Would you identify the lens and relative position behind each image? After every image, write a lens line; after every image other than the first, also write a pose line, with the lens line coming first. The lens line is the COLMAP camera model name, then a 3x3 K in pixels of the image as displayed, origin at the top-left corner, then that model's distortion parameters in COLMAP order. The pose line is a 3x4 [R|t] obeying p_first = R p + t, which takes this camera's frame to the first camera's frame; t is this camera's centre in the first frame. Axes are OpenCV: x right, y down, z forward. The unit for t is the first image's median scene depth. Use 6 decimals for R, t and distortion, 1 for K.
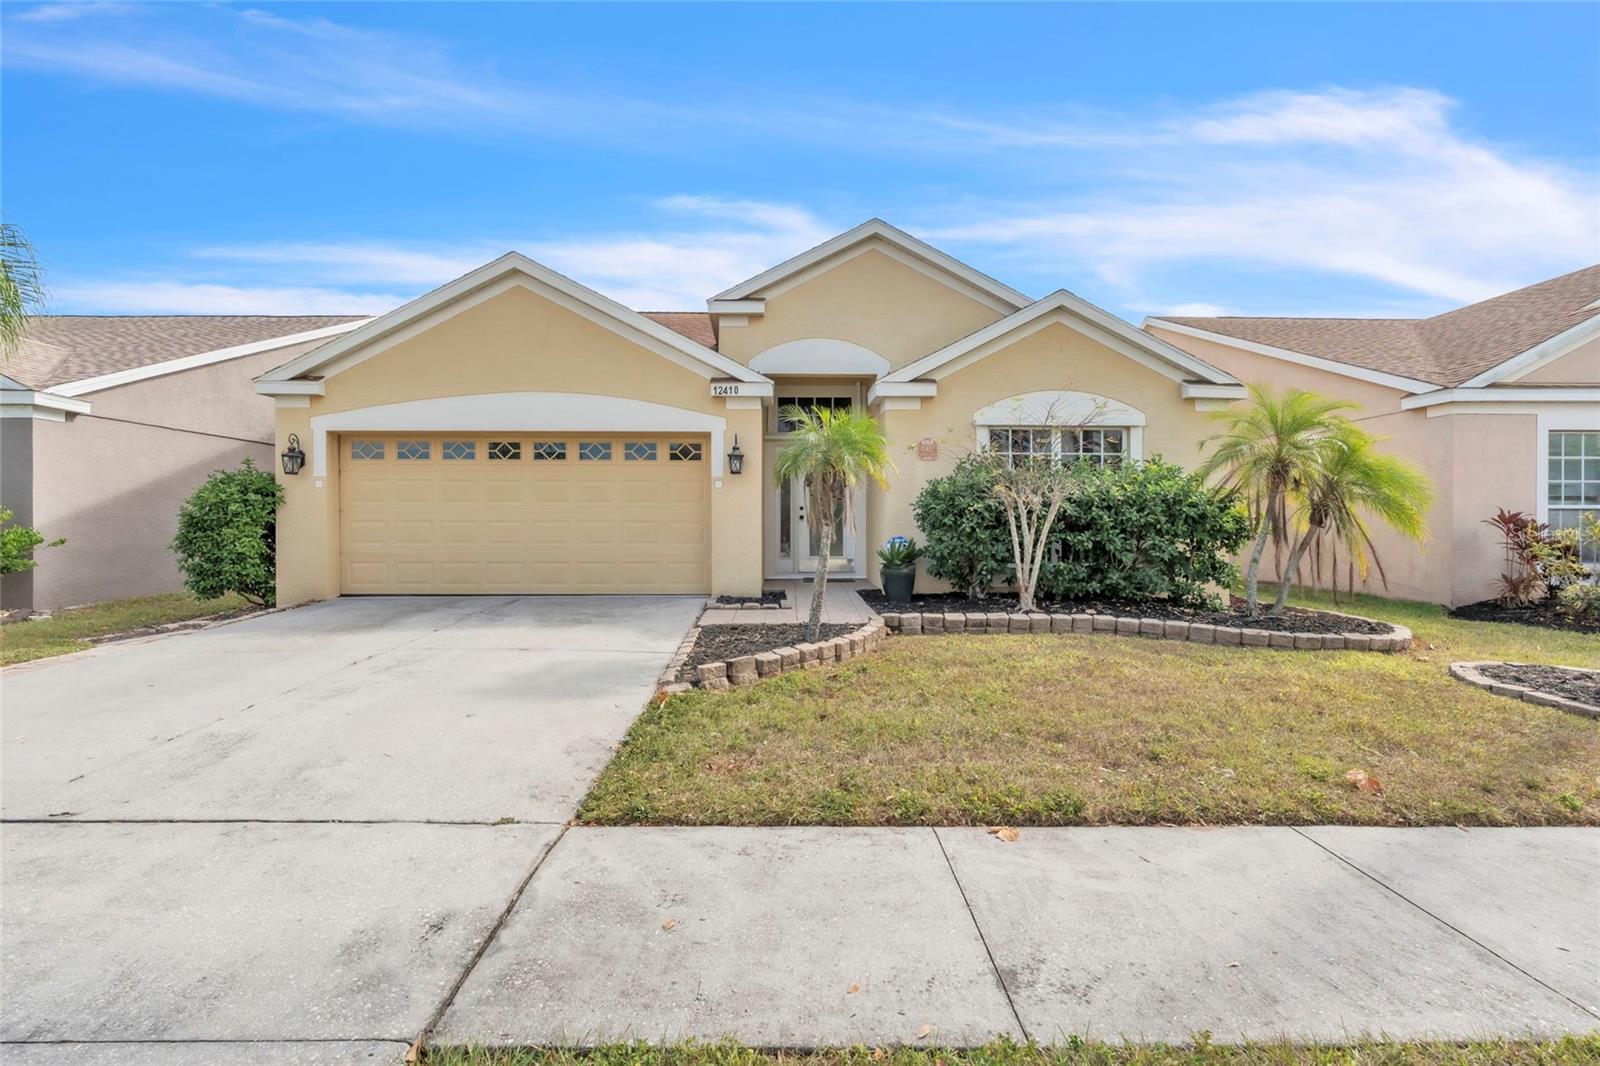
lens RADIAL K [[710.4, 0, 800.0], [0, 710.4, 533.0], [0, 0, 1]] dist [0.000899, 0.000108]
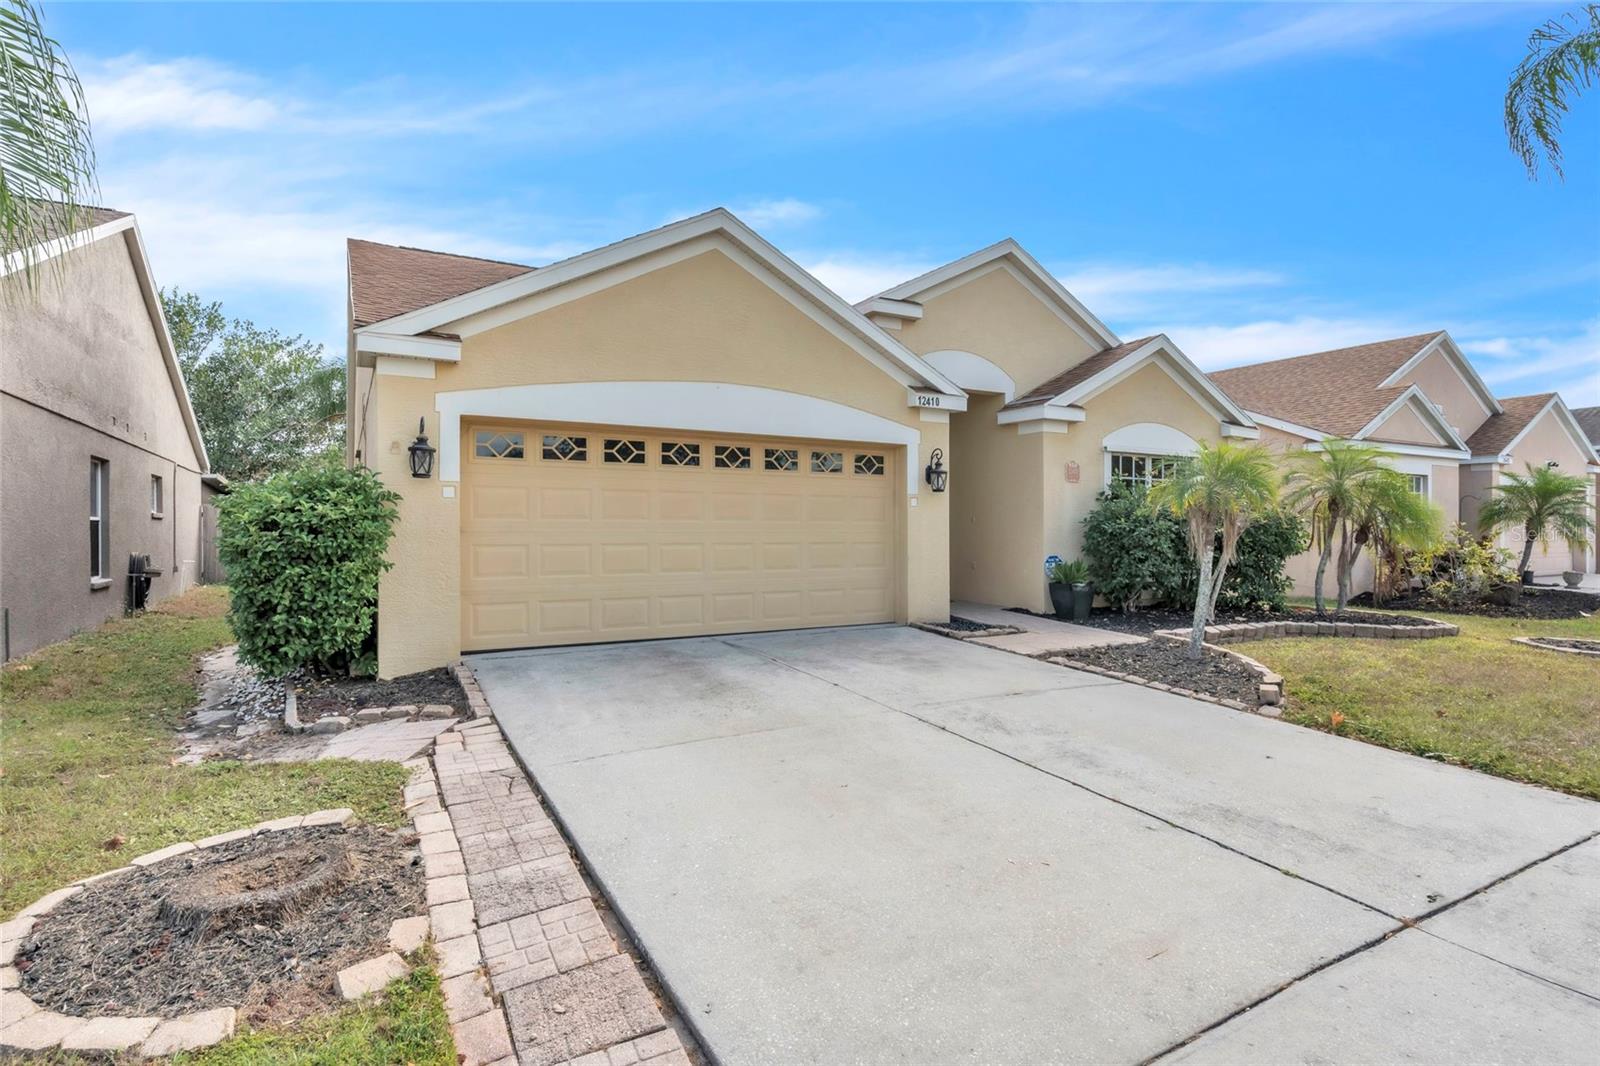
lens RADIAL K [[800.6, 0, 800.0], [0, 800.6, 533.0], [0, 0, 1]] dist [0.026729, 0.000296]
pose [[0.875706, -0.002465, 0.482838, -0.738073], [0.007397, 0.999938, -0.008311, -0.020249], [-0.482787, 0.010850, 0.875670, 0.159601]]
